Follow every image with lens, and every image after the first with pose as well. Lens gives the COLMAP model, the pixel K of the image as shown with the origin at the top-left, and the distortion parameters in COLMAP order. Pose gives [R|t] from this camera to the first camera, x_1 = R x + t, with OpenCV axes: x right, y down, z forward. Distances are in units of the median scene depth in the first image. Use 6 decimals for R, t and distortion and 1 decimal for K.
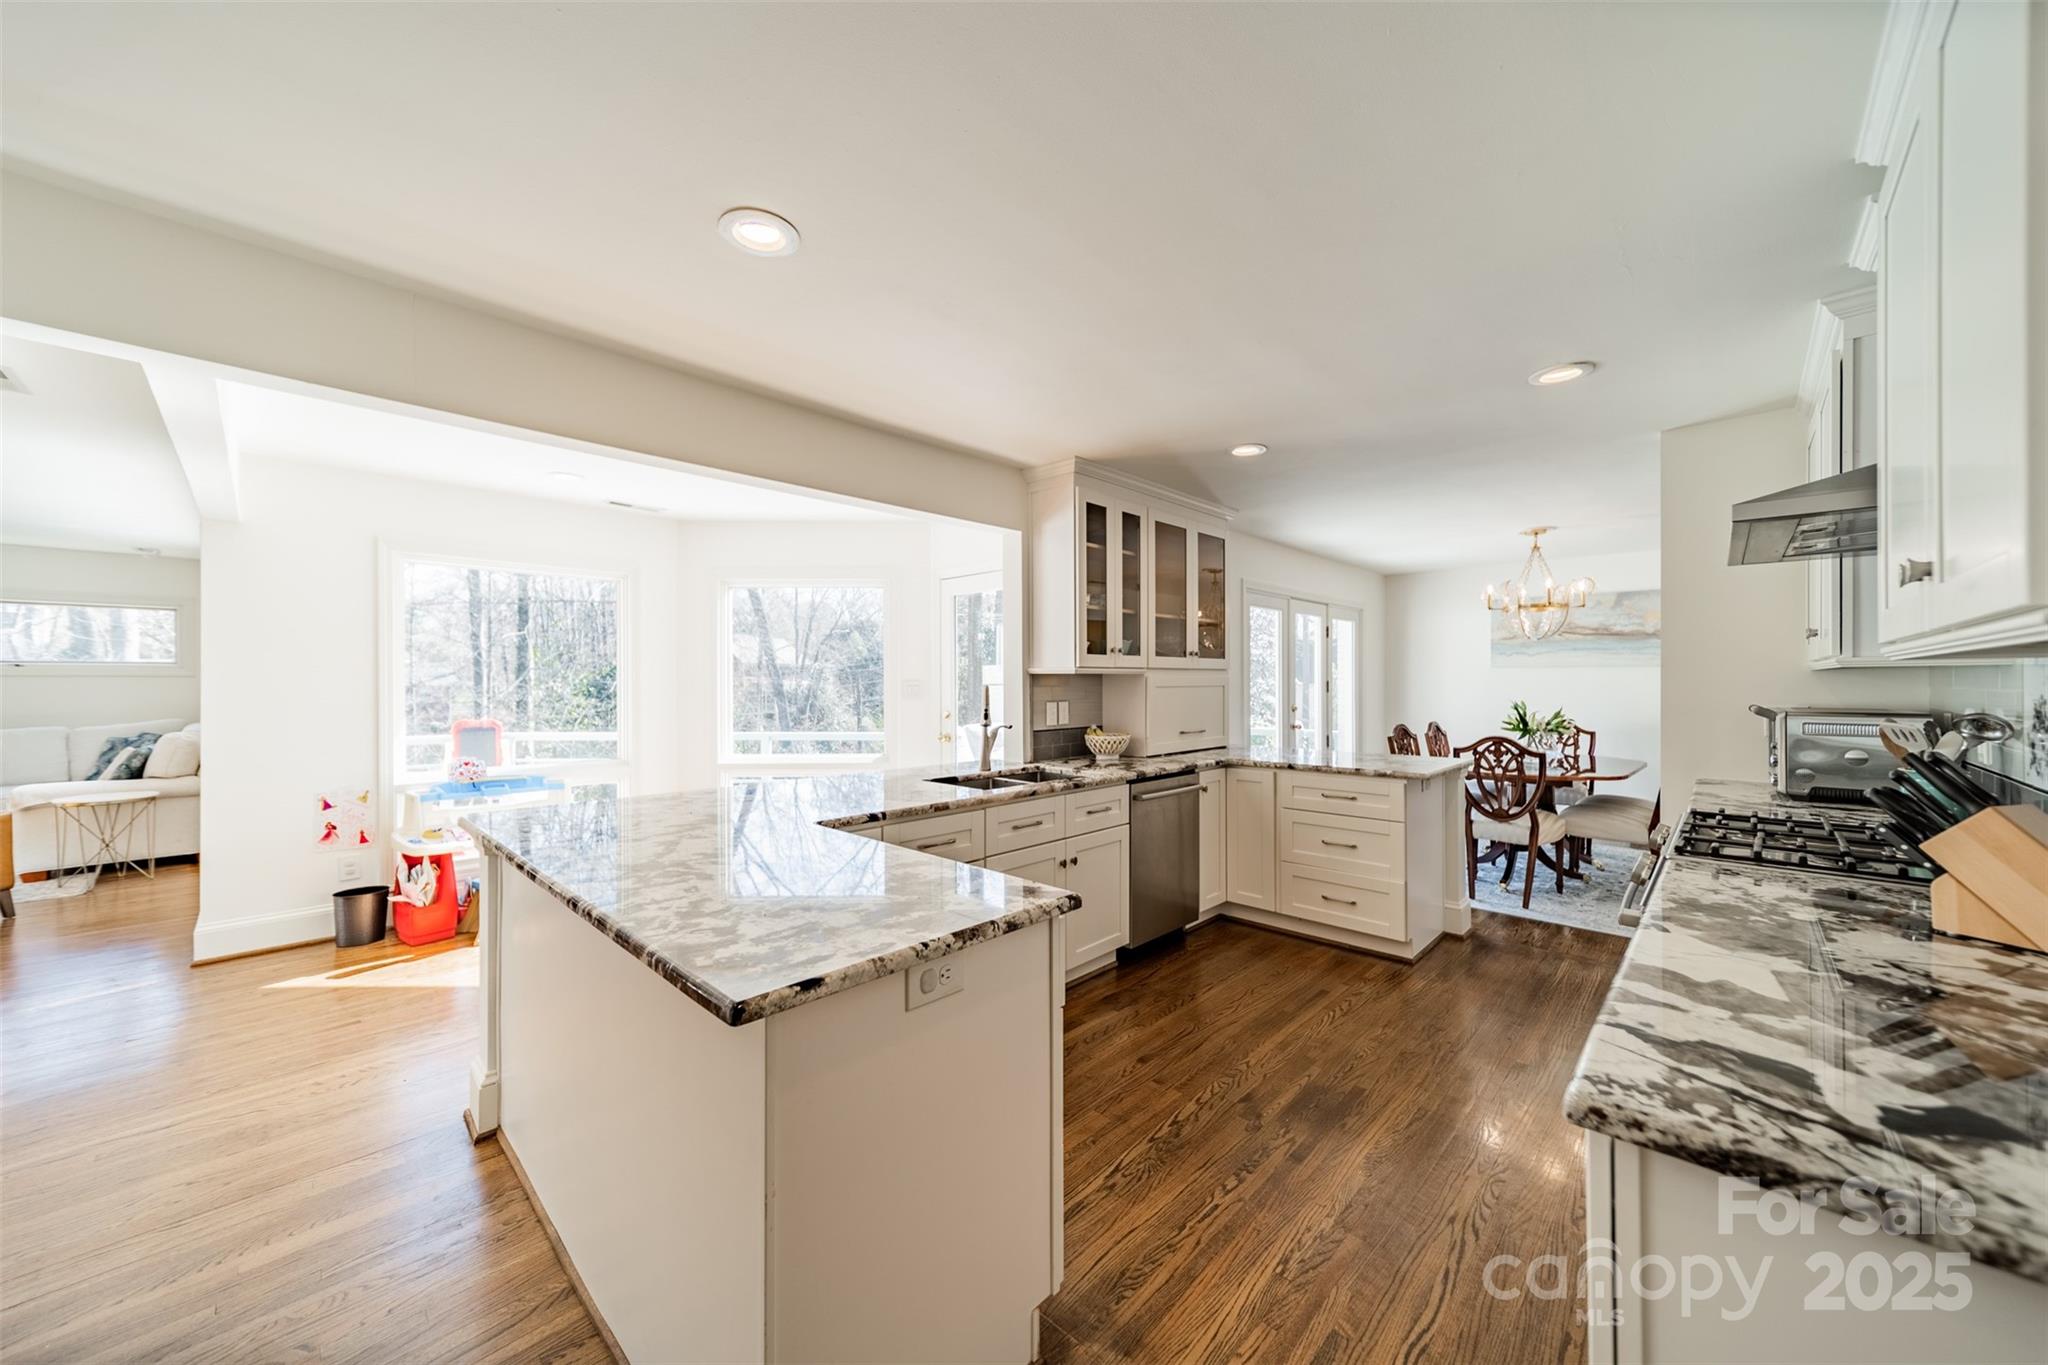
lens RADIAL K [[732.8, 0, 1035.4], [0, 732.8, 683.1], [0, 0, 1]] dist [0.004671, 0.000553]
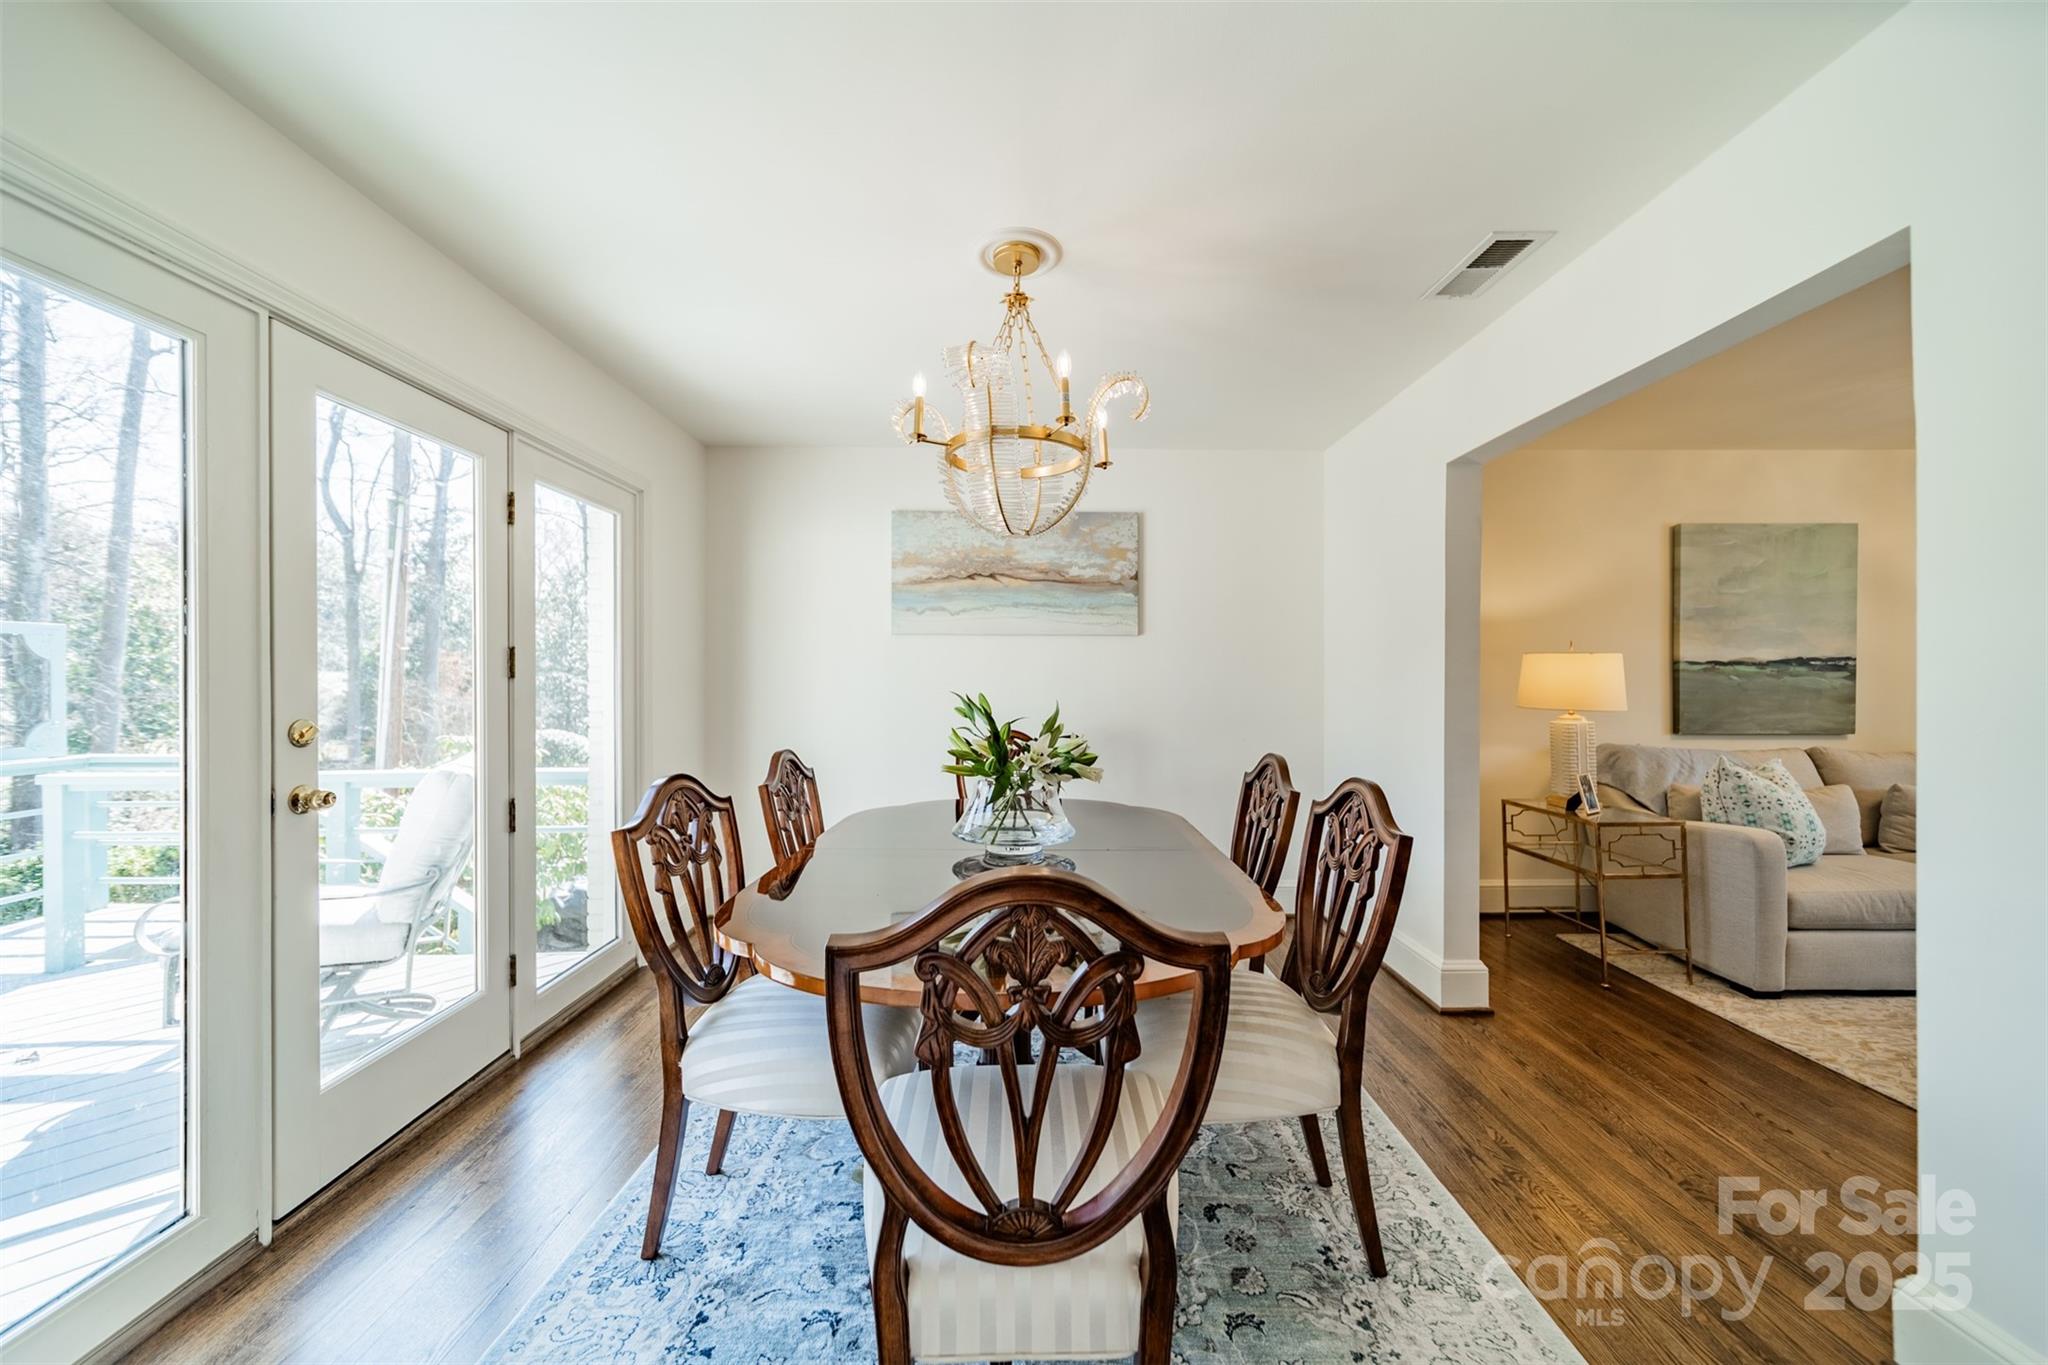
lens RADIAL K [[732.8, 0, 1033.4], [0, 732.8, 687.4], [0, 0, 1]] dist [0.004671, 0.000553]
pose [[0.705718, -0.006518, 0.708463, 0.556980], [-0.000462, 0.999953, 0.009660, 0.023681], [-0.708493, -0.007145, 0.705682, 0.975382]]
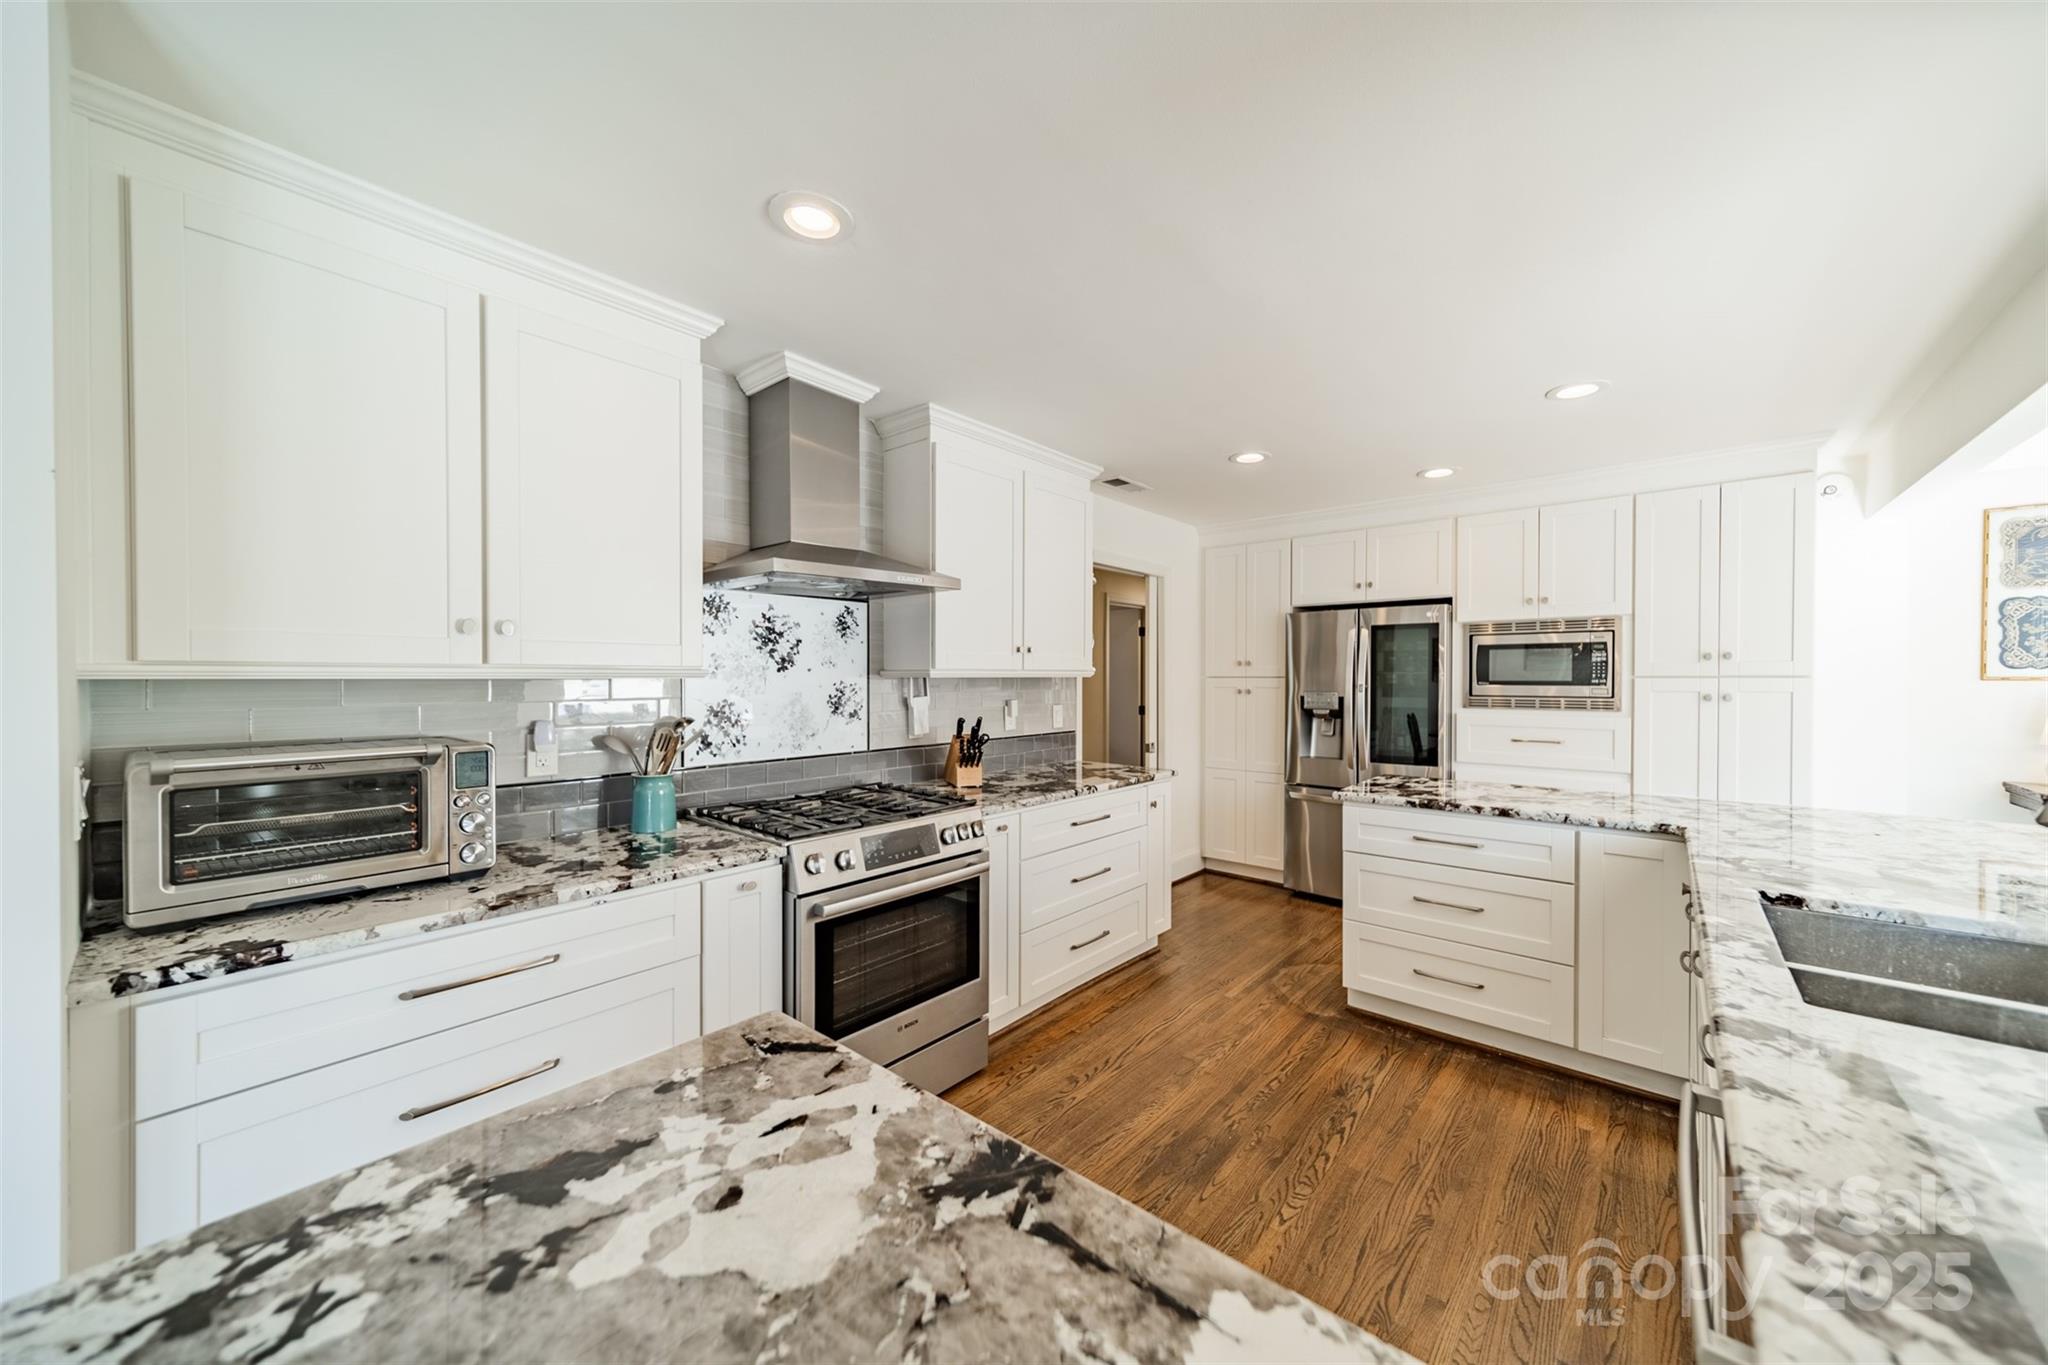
lens RADIAL K [[732.8, 0, 1035.2], [0, 732.8, 682.3], [0, 0, 1]] dist [0.004671, 0.000553]
pose [[-0.998436, 0.003270, -0.055804, 0.379148], [0.002766, 0.999955, 0.009108, -0.014231], [0.055831, 0.008939, -0.998400, 1.133103]]
